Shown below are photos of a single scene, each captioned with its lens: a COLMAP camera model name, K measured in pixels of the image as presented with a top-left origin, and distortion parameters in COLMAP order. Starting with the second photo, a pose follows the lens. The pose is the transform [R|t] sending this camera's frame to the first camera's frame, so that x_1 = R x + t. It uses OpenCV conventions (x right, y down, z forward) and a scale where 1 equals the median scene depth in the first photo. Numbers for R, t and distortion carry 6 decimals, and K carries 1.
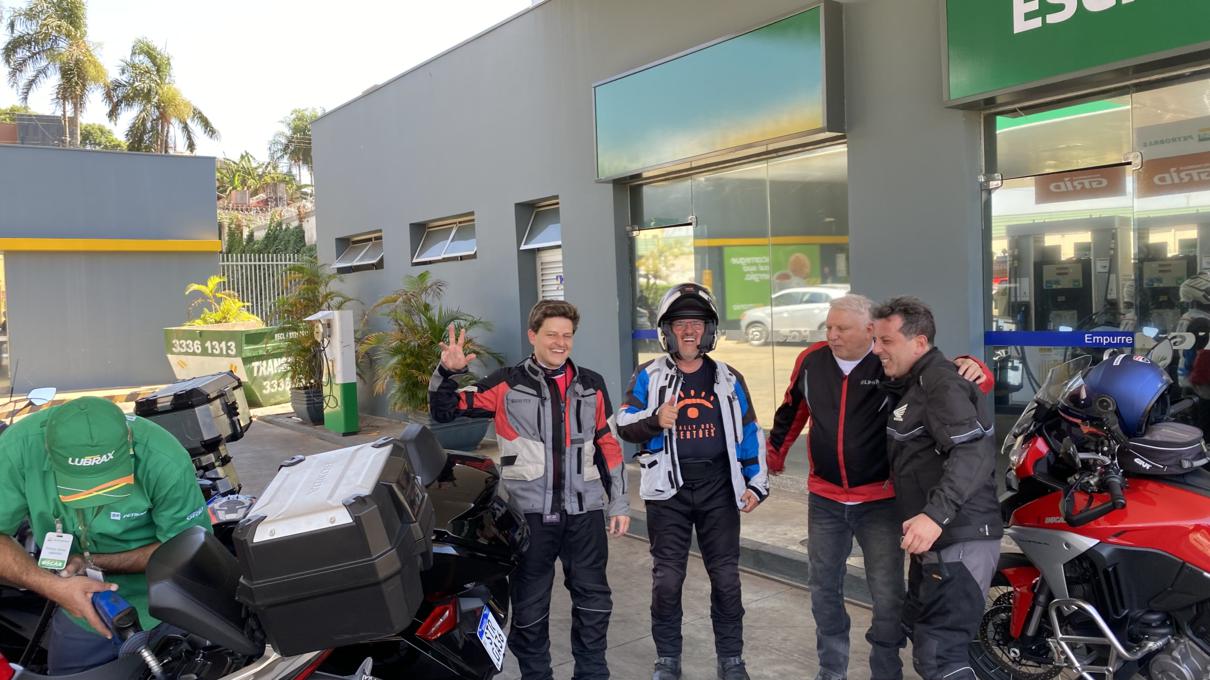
lens RADIAL K [[921.5, 0, 600.8], [0, 921.5, 328.6], [0, 0, 1]] dist [0.021351, -0.028691]
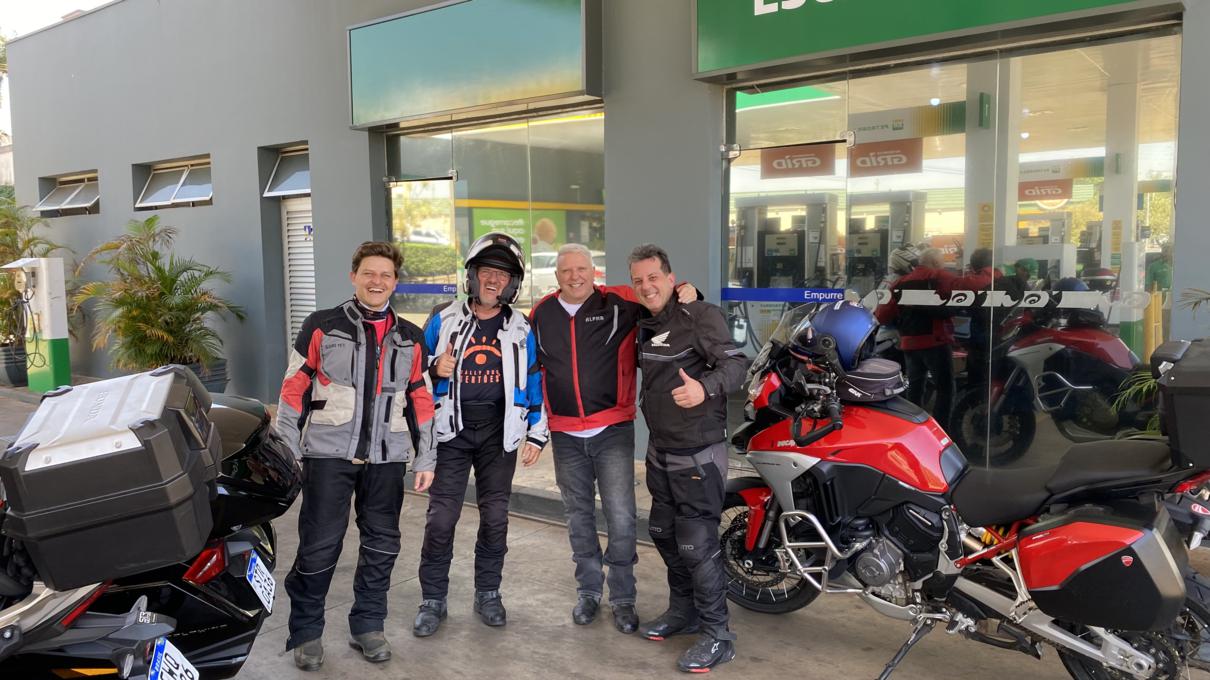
lens RADIAL K [[921.5, 0, 602.6], [0, 921.5, 328.5], [0, 0, 1]] dist [0.021351, -0.028691]
pose [[0.961461, 0.006457, 0.274865, -0.021087], [-0.017175, 0.999182, 0.036603, 0.012613], [-0.274404, -0.039913, 0.960786, -0.016189]]
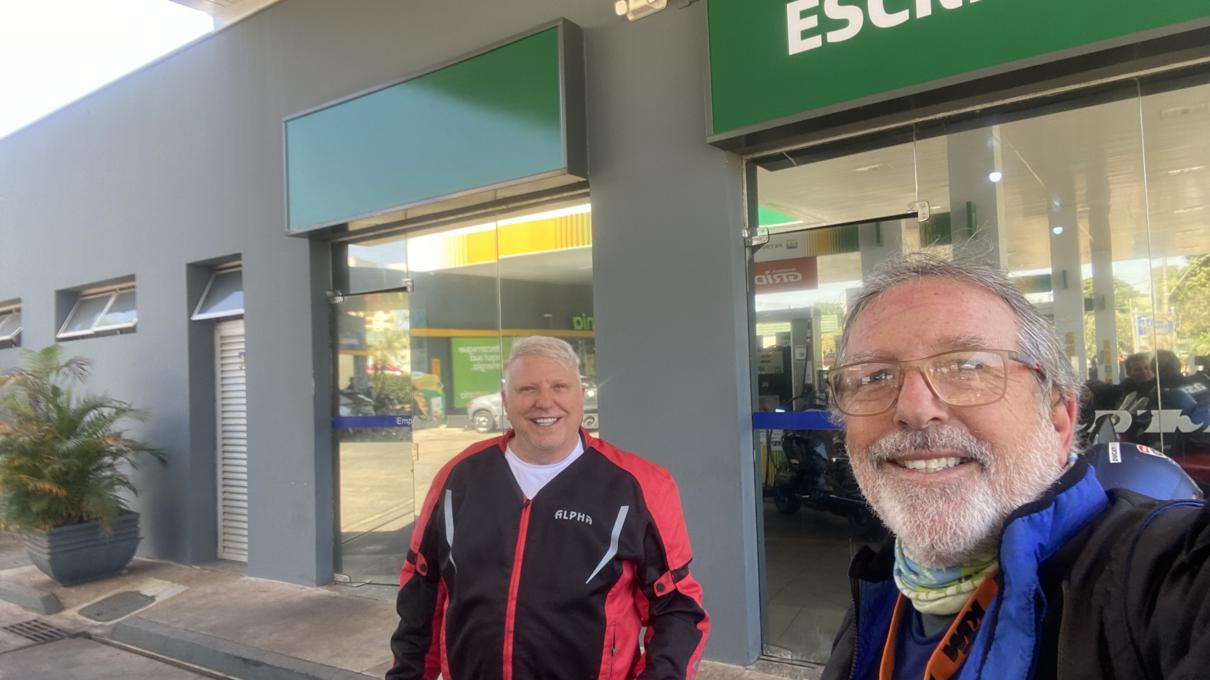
lens RADIAL K [[826.2, 0, 618.0], [0, 826.2, 342.2], [0, 0, 1]] dist [0.023875, -0.007683]
pose [[0.946338, 0.017548, 0.322703, 0.050612], [0.011329, 0.996110, -0.087388, 0.002973], [-0.322981, 0.086355, 0.942457, 0.295000]]
